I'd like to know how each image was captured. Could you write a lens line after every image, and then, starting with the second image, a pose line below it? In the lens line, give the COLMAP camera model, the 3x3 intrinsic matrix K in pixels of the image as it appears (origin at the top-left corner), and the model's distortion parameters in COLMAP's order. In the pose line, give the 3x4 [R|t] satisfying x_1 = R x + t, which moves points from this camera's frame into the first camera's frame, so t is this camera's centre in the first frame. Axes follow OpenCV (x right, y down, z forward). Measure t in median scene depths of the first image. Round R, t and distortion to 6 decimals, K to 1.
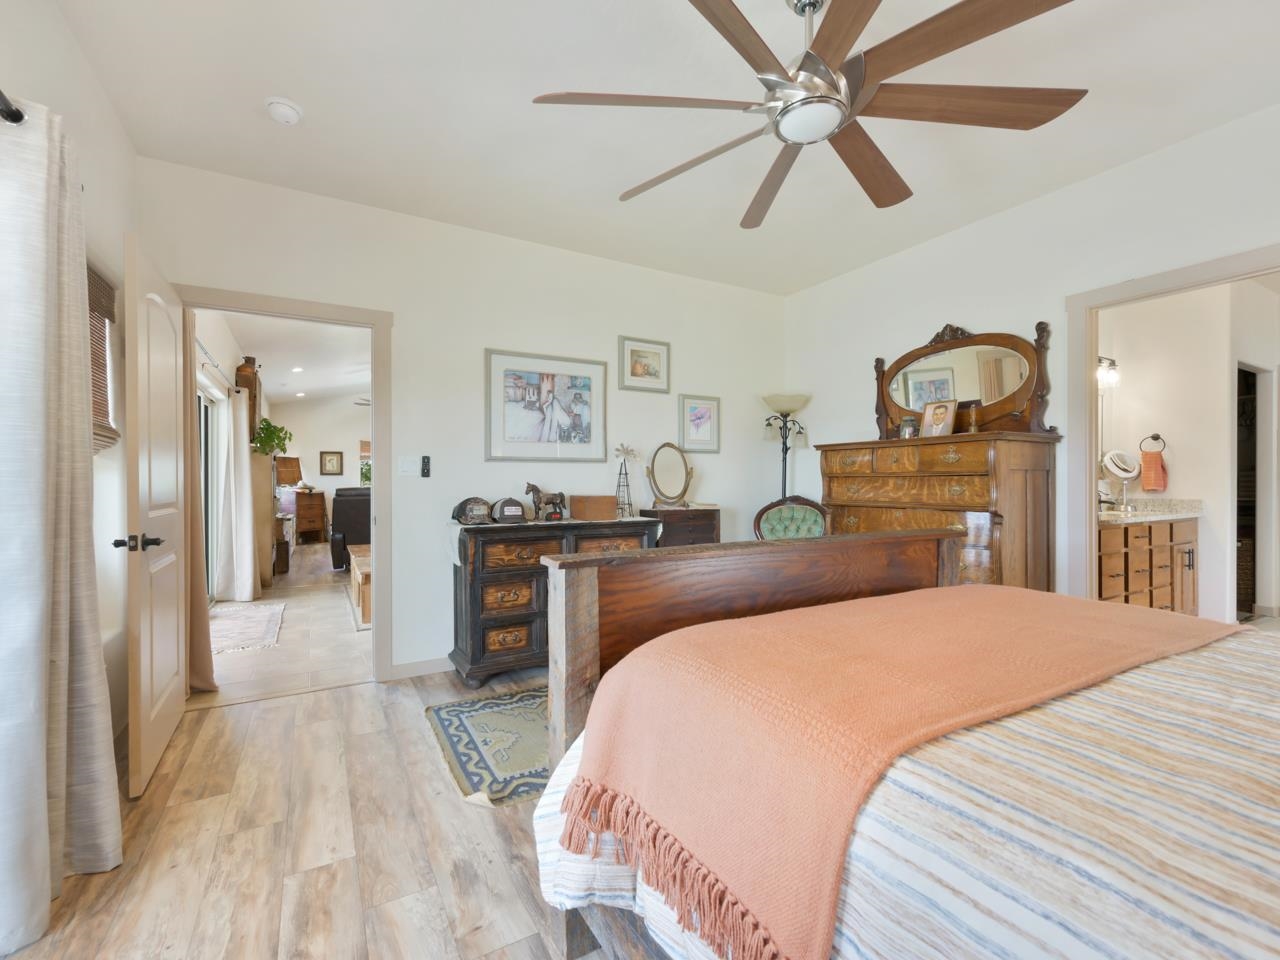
lens RADIAL K [[567.3, 0, 639.7], [0, 567.3, 483.3], [0, 0, 1]] dist [-0.000787, 0.000116]
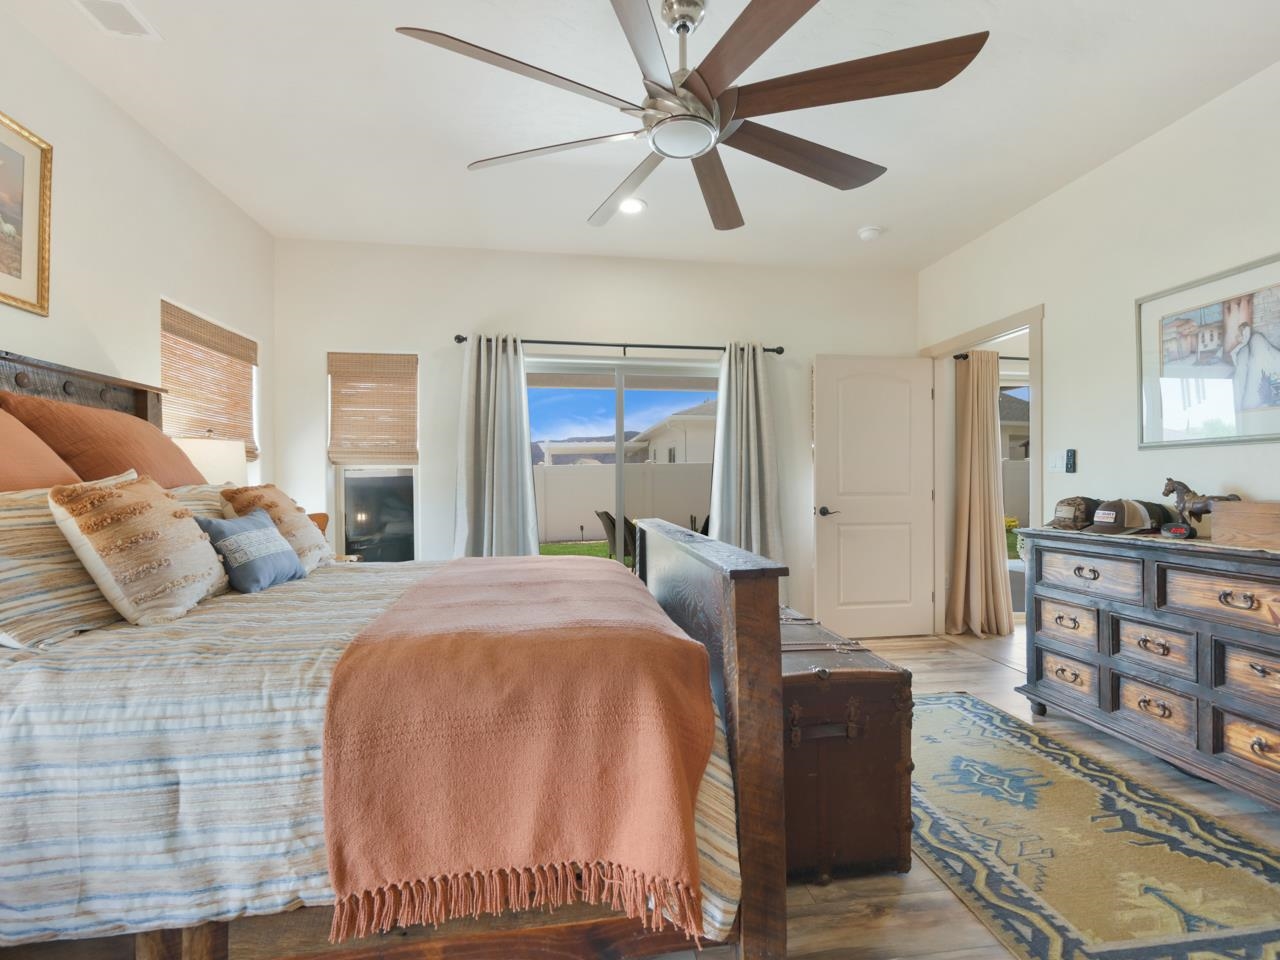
lens RADIAL K [[567.3, 0, 639.7], [0, 567.3, 483.3], [0, 0, 1]] dist [-0.000787, 0.000116]
pose [[-0.379436, 0.004893, -0.925205, 0.756277], [0.001402, 0.999988, 0.004713, 0.000343], [0.925217, 0.000491, -0.379438, 0.765483]]
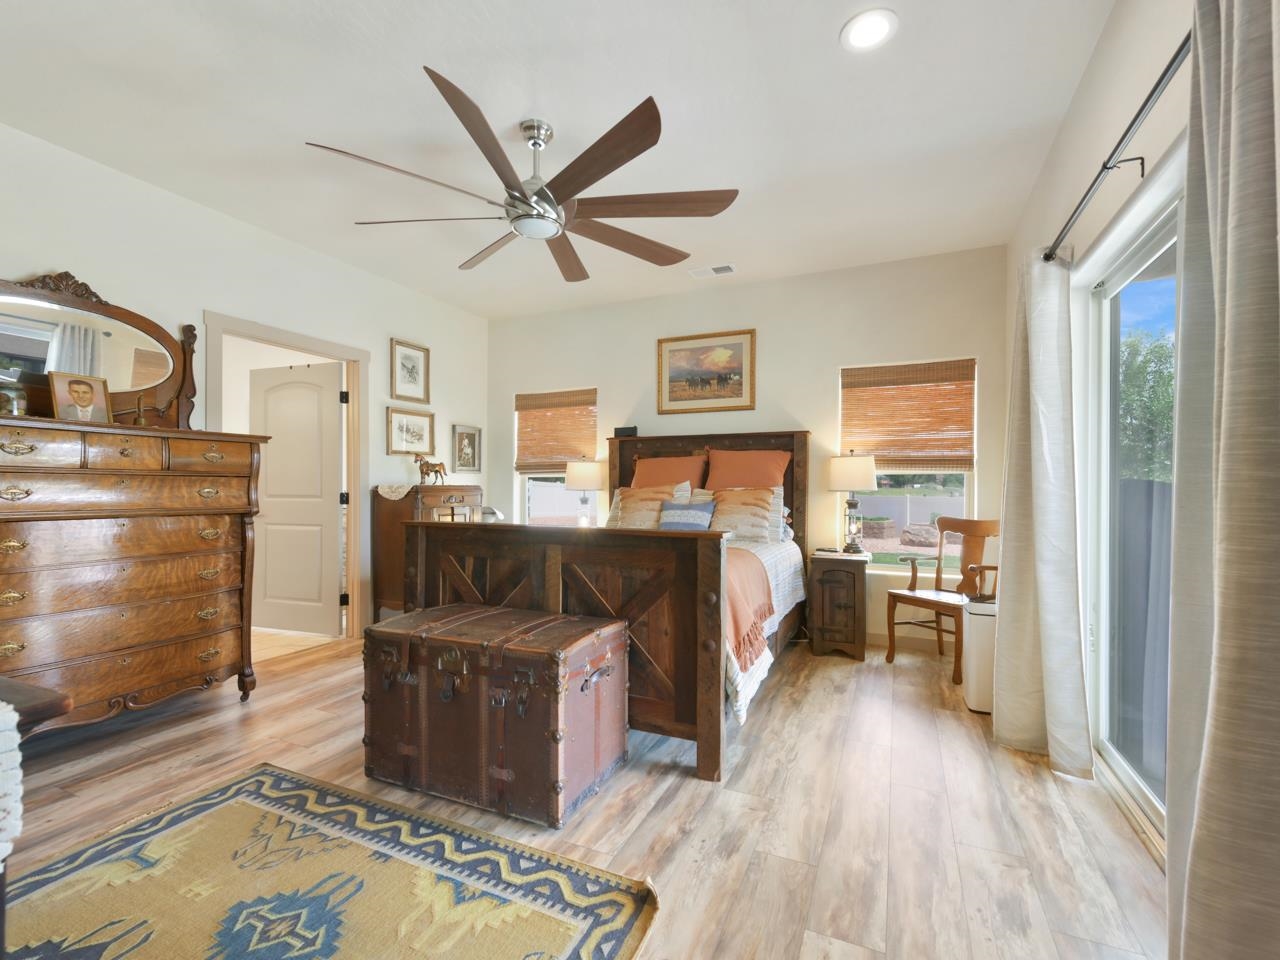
lens RADIAL K [[567.3, 0, 639.7], [0, 567.3, 483.3], [0, 0, 1]] dist [-0.000787, 0.000116]
pose [[-0.579947, 0.008179, 0.814613, -0.574695], [-0.000296, 0.999947, -0.010250, 0.006689], [-0.814654, -0.006185, -0.579914, 0.928402]]
